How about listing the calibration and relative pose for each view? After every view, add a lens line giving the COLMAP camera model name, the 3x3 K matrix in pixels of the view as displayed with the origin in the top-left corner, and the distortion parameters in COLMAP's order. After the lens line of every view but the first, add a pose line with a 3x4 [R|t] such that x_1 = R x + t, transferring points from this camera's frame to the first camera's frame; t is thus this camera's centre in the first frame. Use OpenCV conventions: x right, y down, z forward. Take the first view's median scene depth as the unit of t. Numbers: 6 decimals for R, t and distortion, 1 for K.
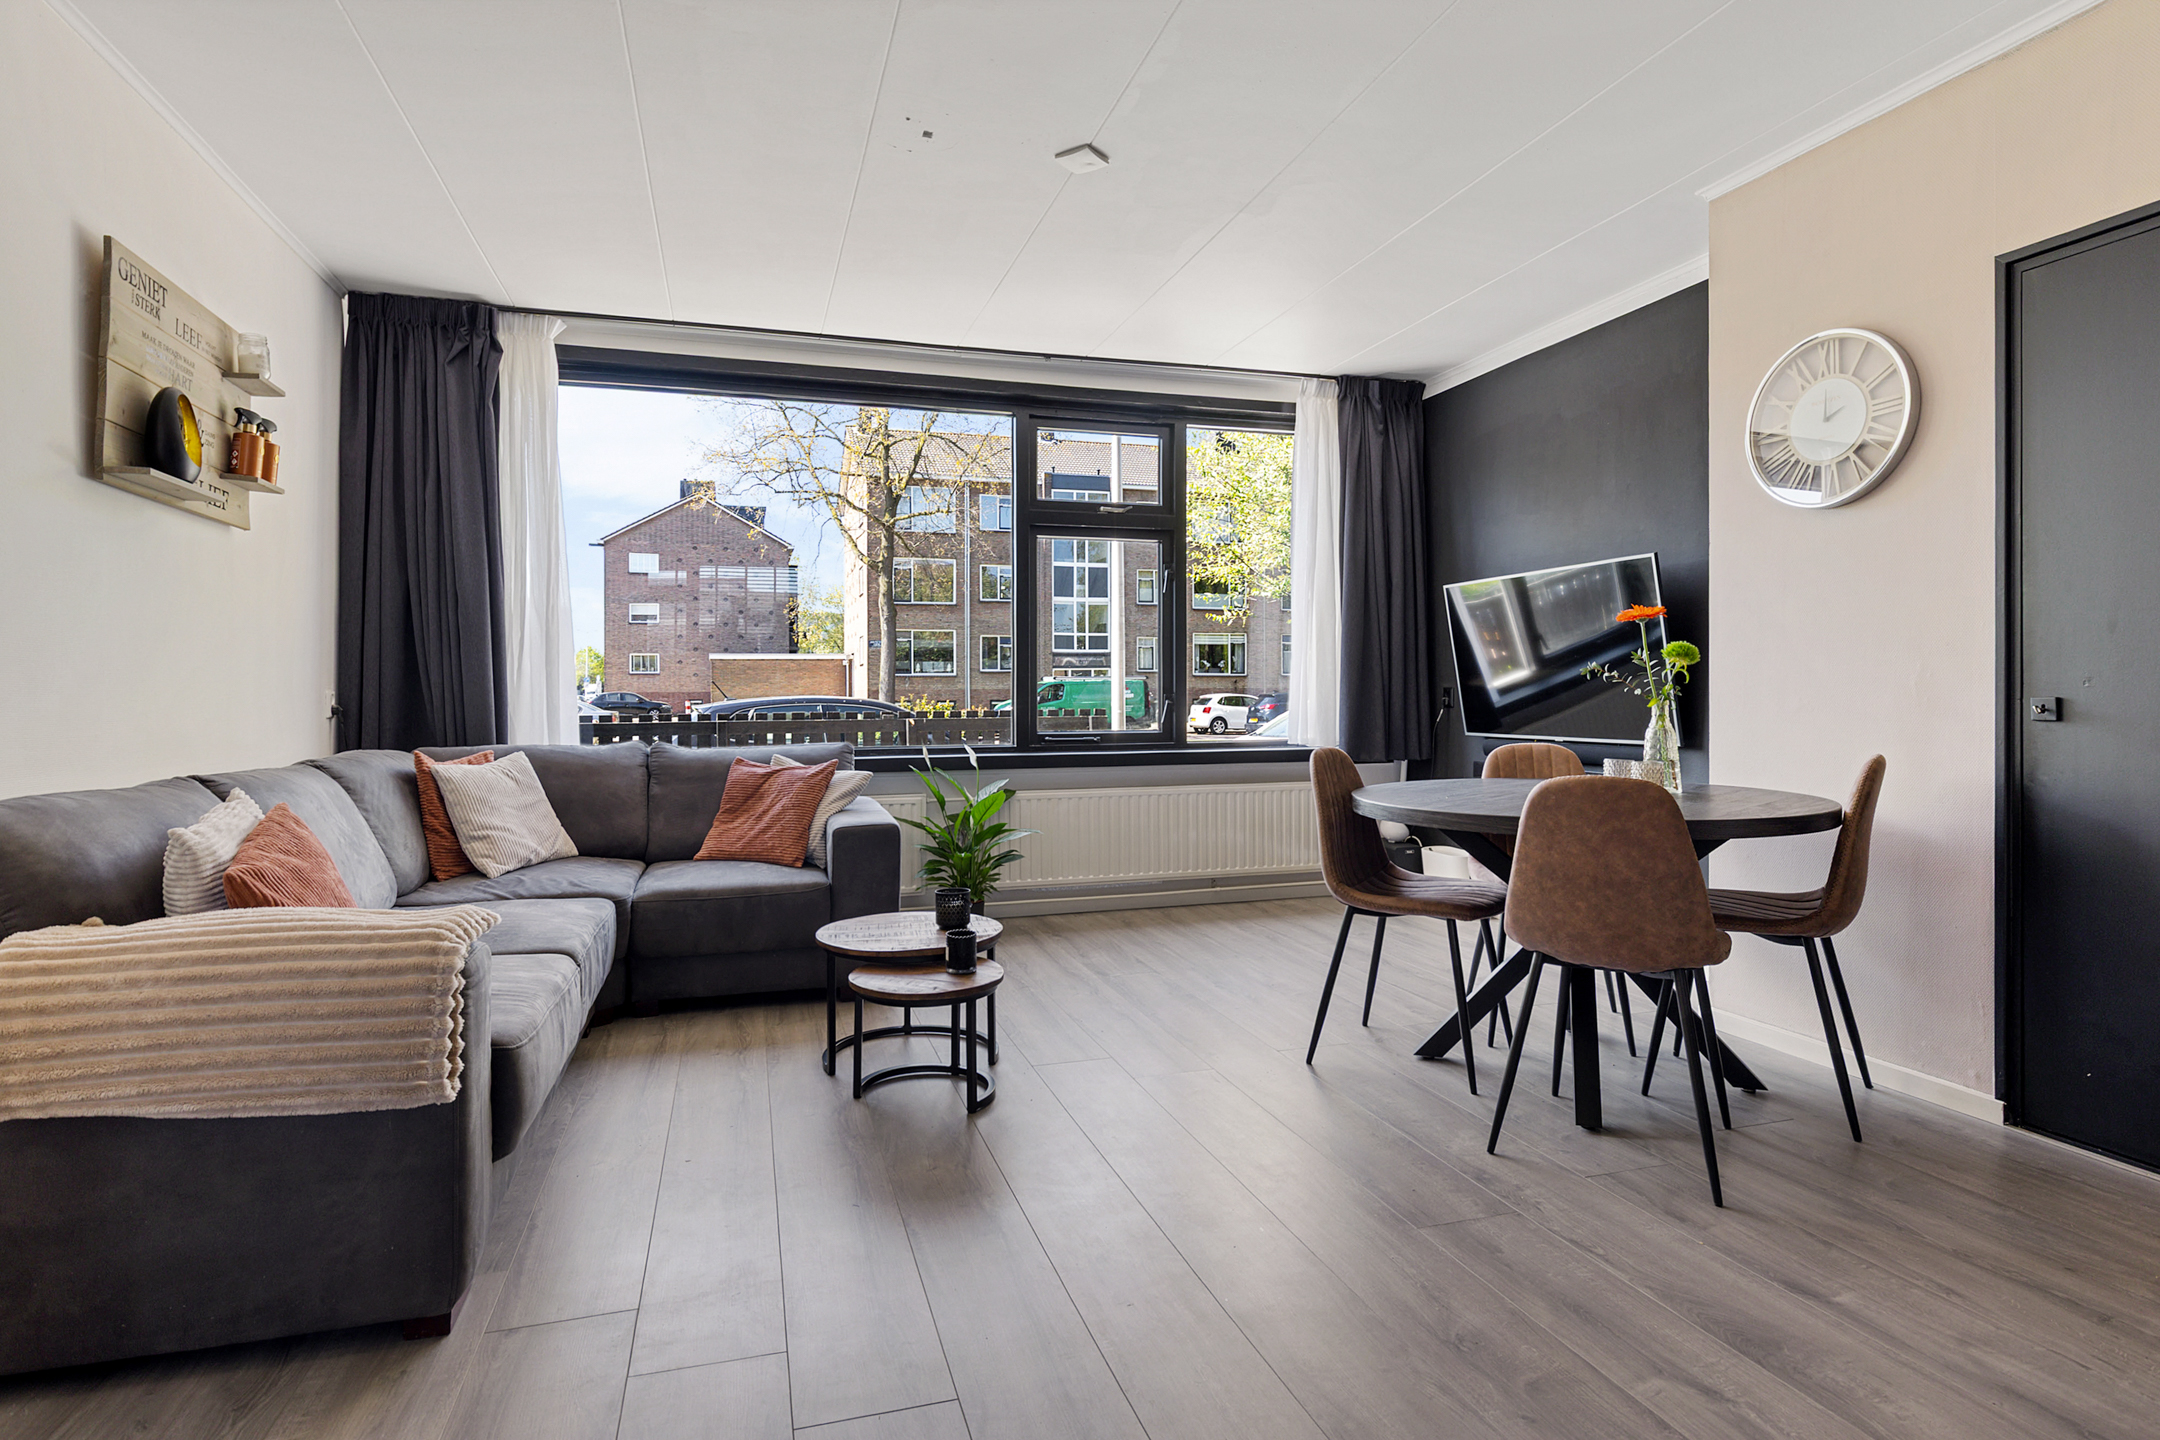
lens RADIAL K [[1112.2, 0, 1069.2], [0, 1112.2, 708.2], [0, 0, 1]] dist [-0.002838, 0.001026]
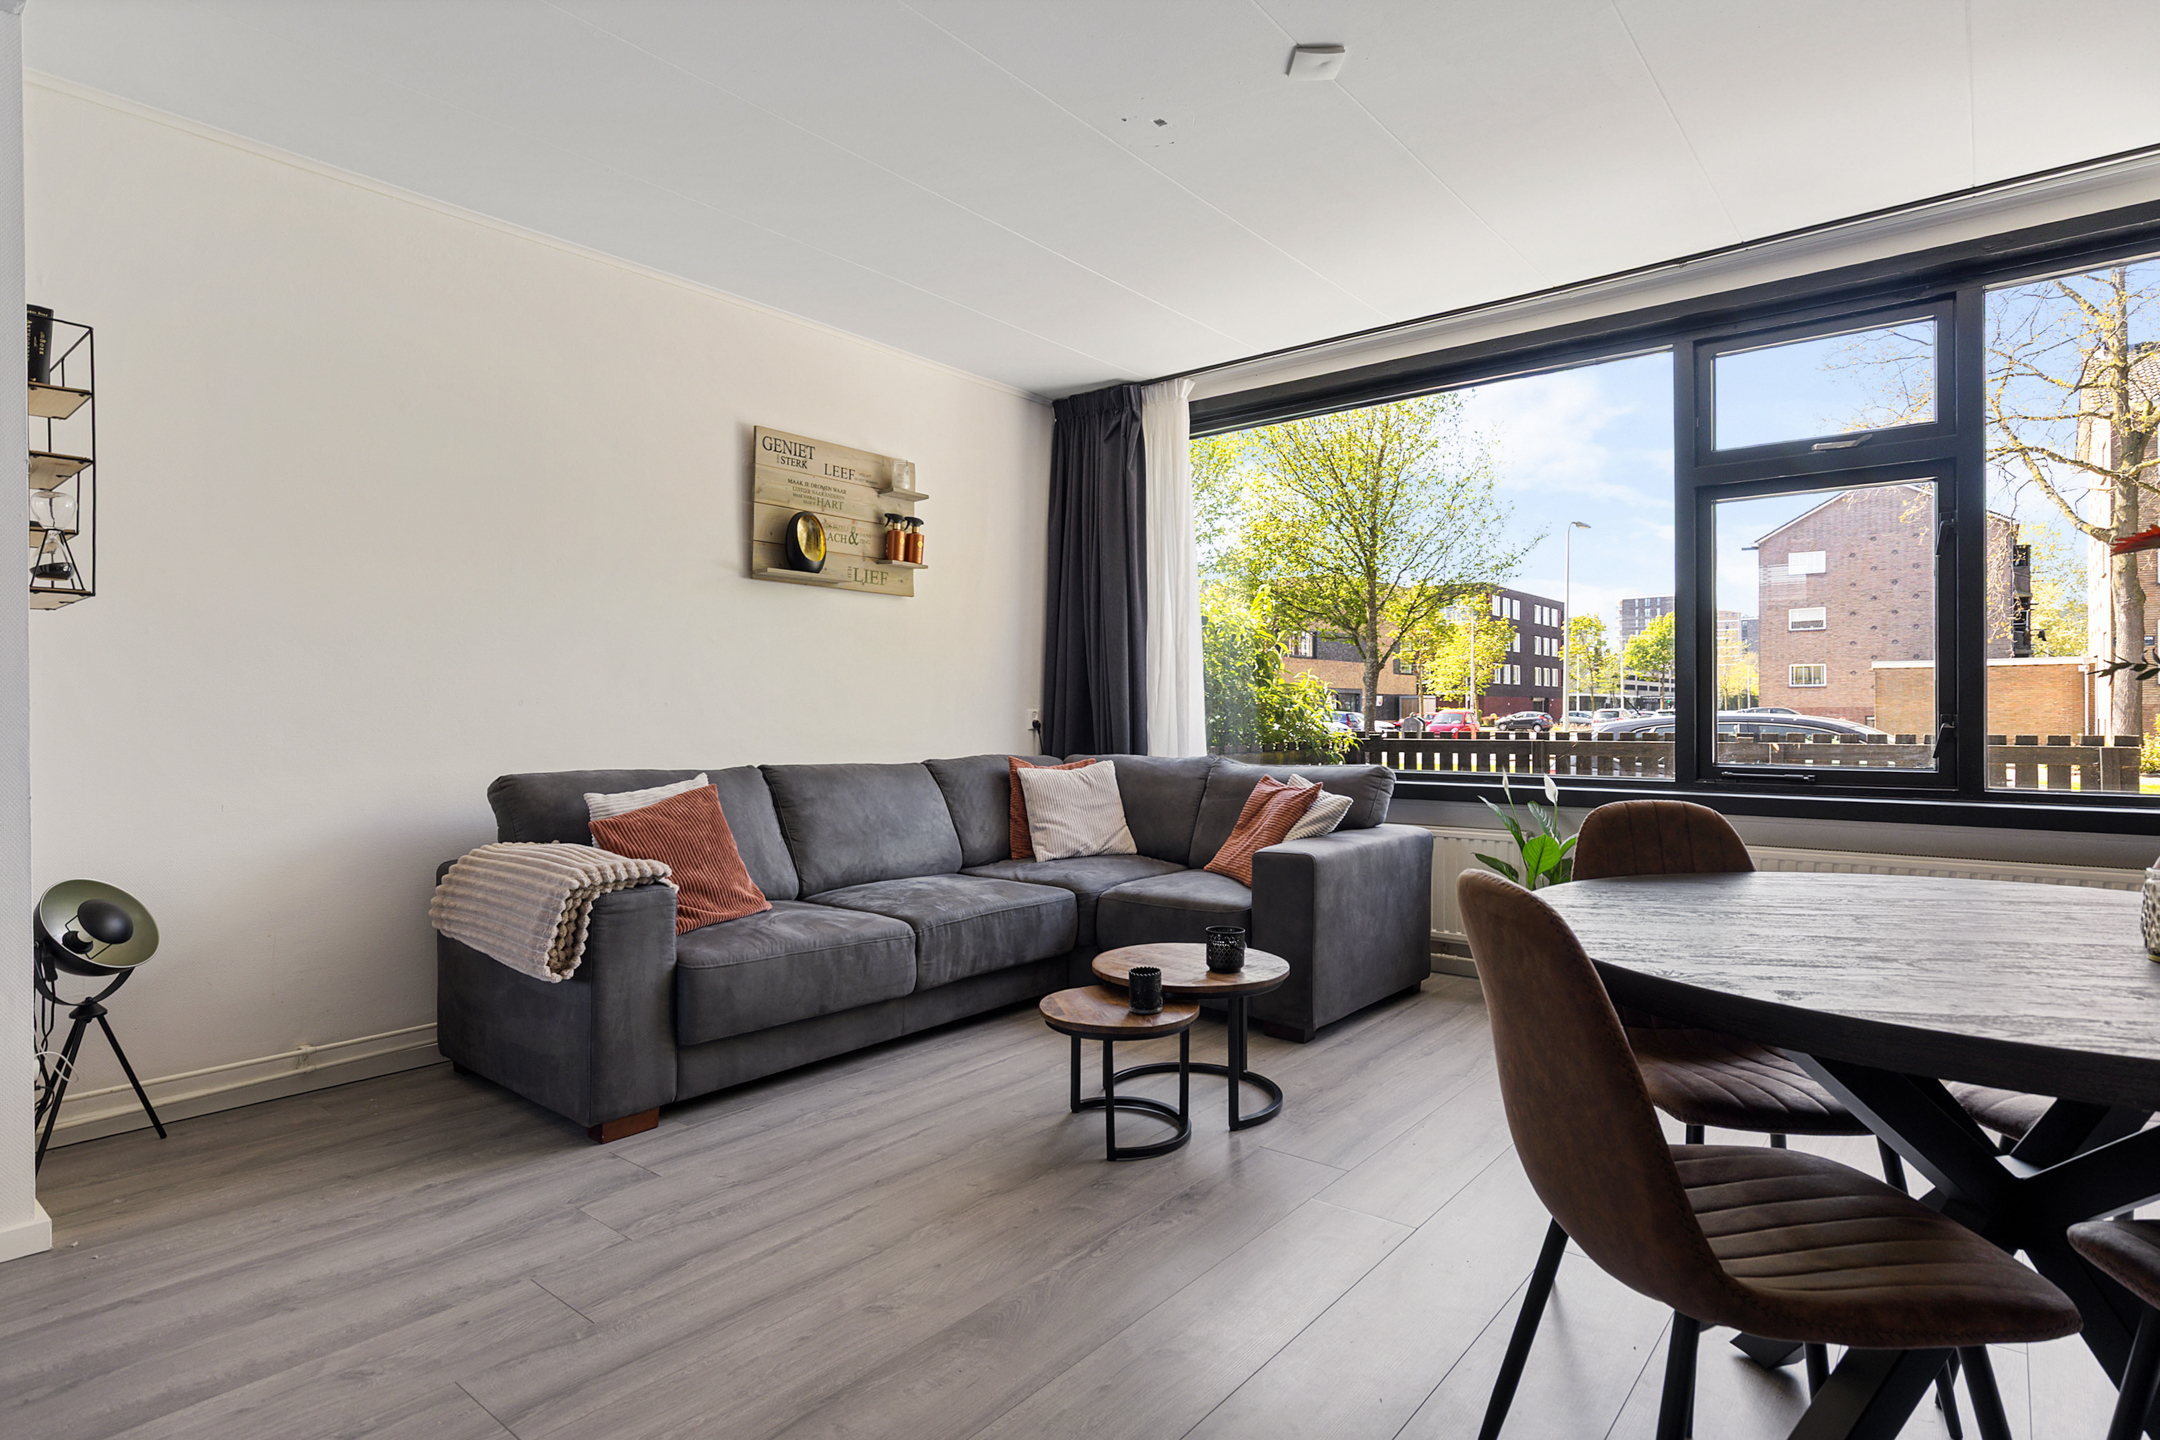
lens RADIAL K [[1112.2, 0, 1084.2], [0, 1112.2, 721.4], [0, 0, 1]] dist [-0.002838, 0.001026]
pose [[0.566070, 0.009916, -0.824297, 0.518306], [-0.011387, 0.999926, 0.004209, -0.008066], [0.824278, 0.007004, 0.566141, 0.346621]]
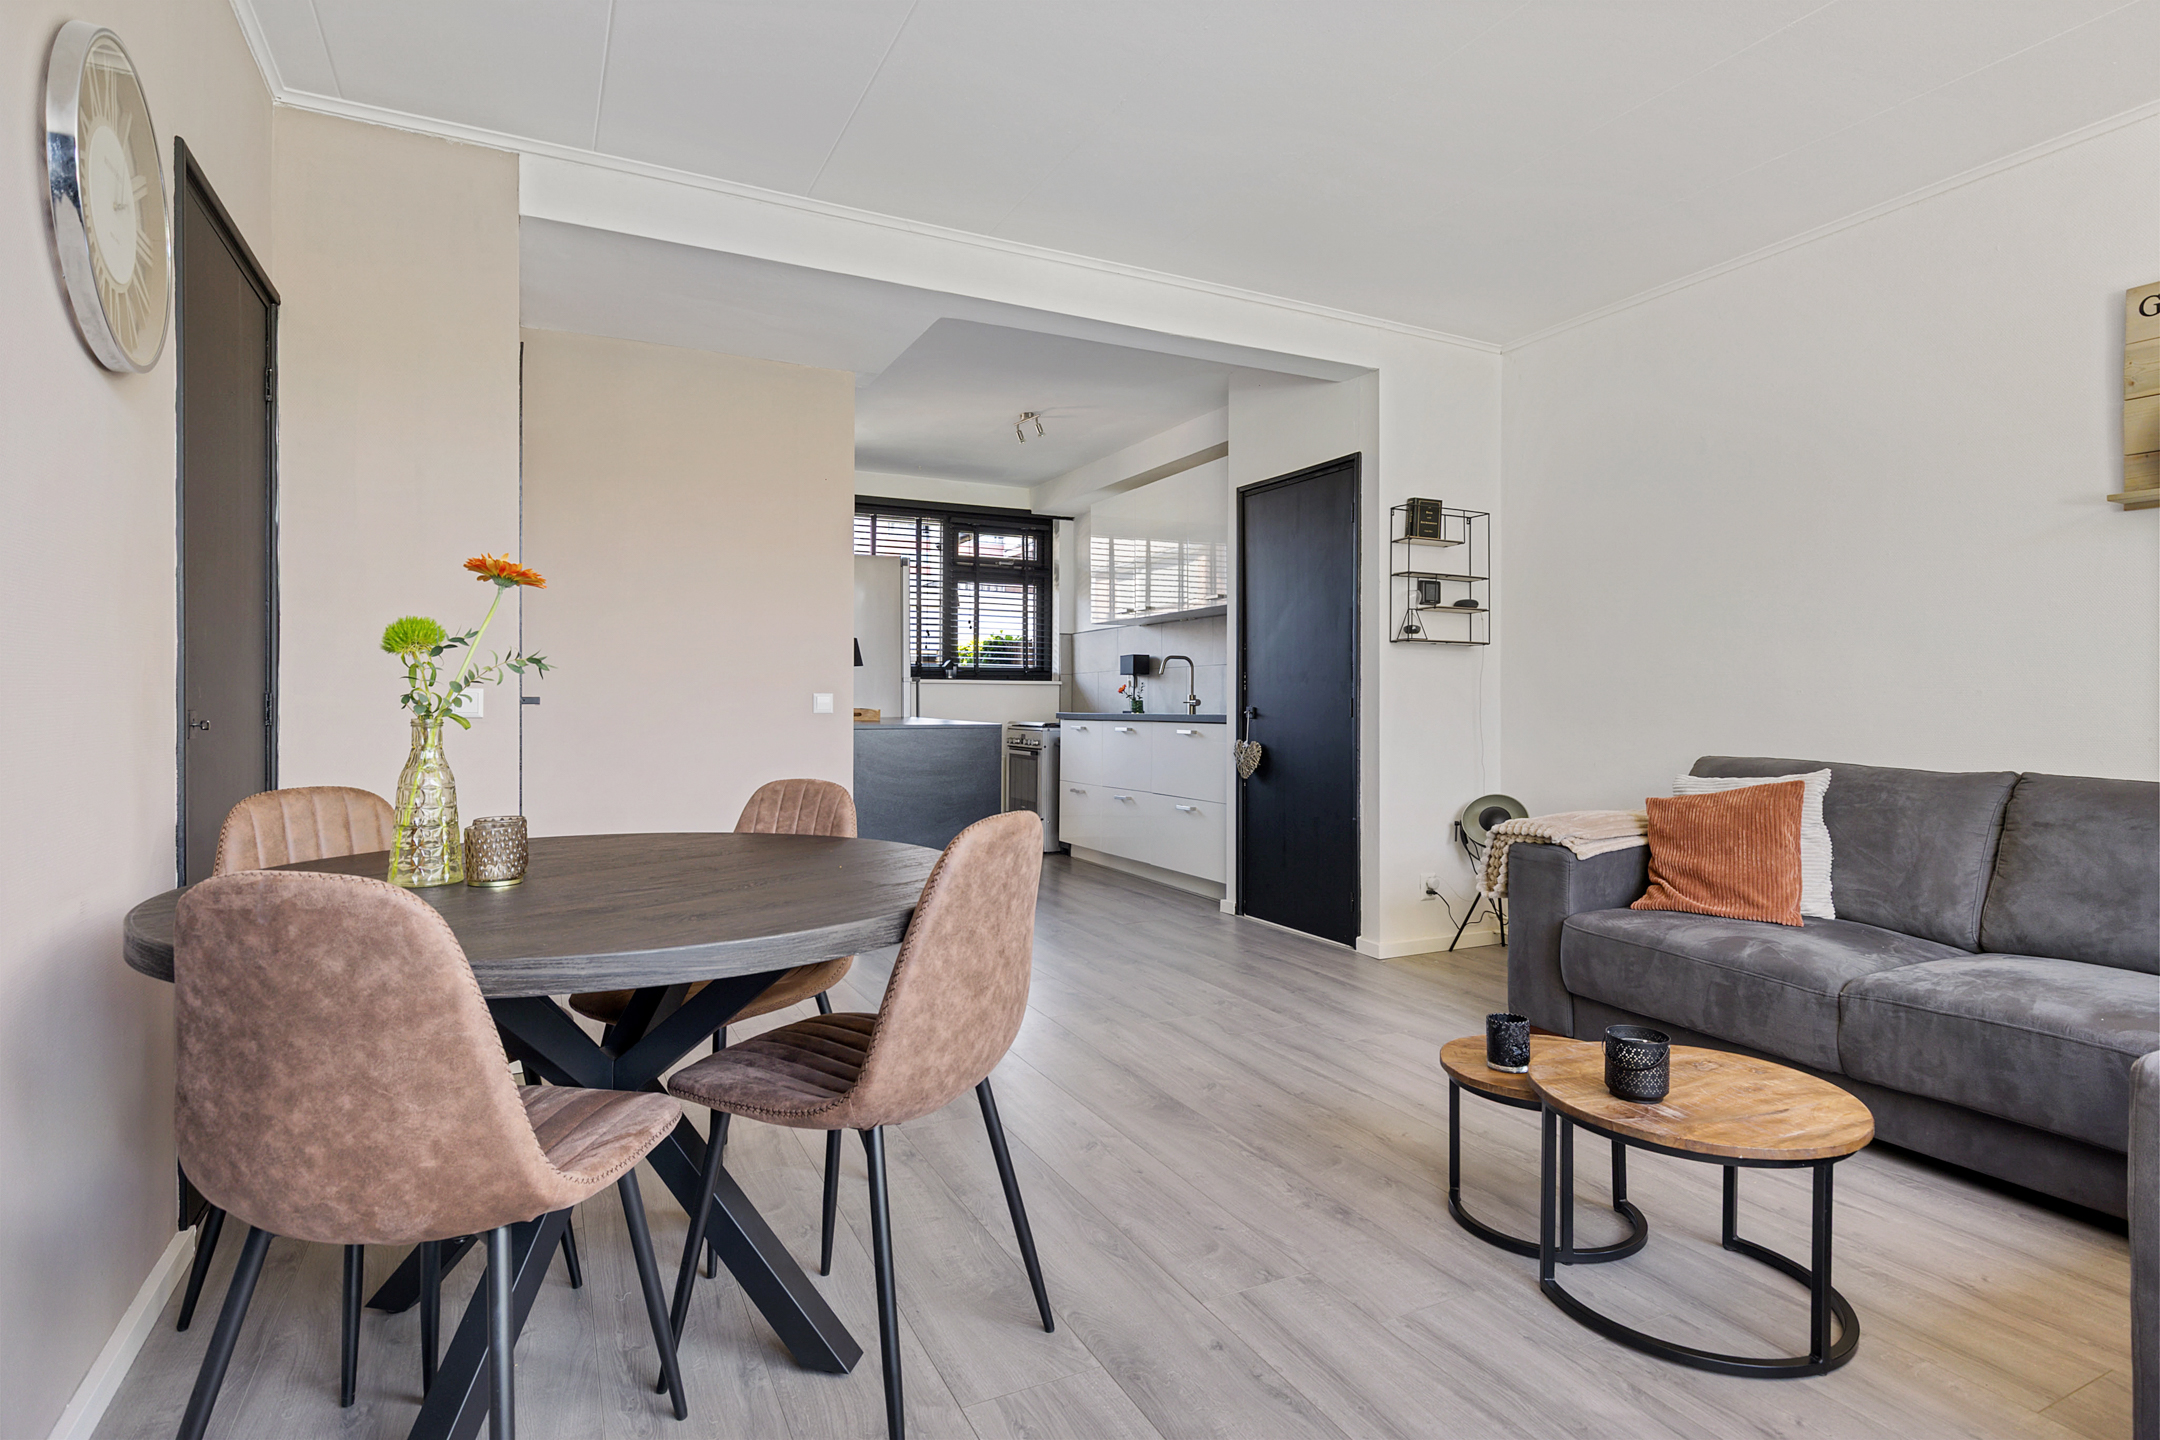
lens RADIAL K [[1112.2, 0, 1100.6], [0, 1112.2, 718.1], [0, 0, 1]] dist [-0.002838, 0.001026]
pose [[-0.981475, 0.005594, -0.191509, 0.258111], [0.000108, 0.999590, 0.028646, -0.019942], [0.191591, 0.028094, -0.981073, 1.371688]]
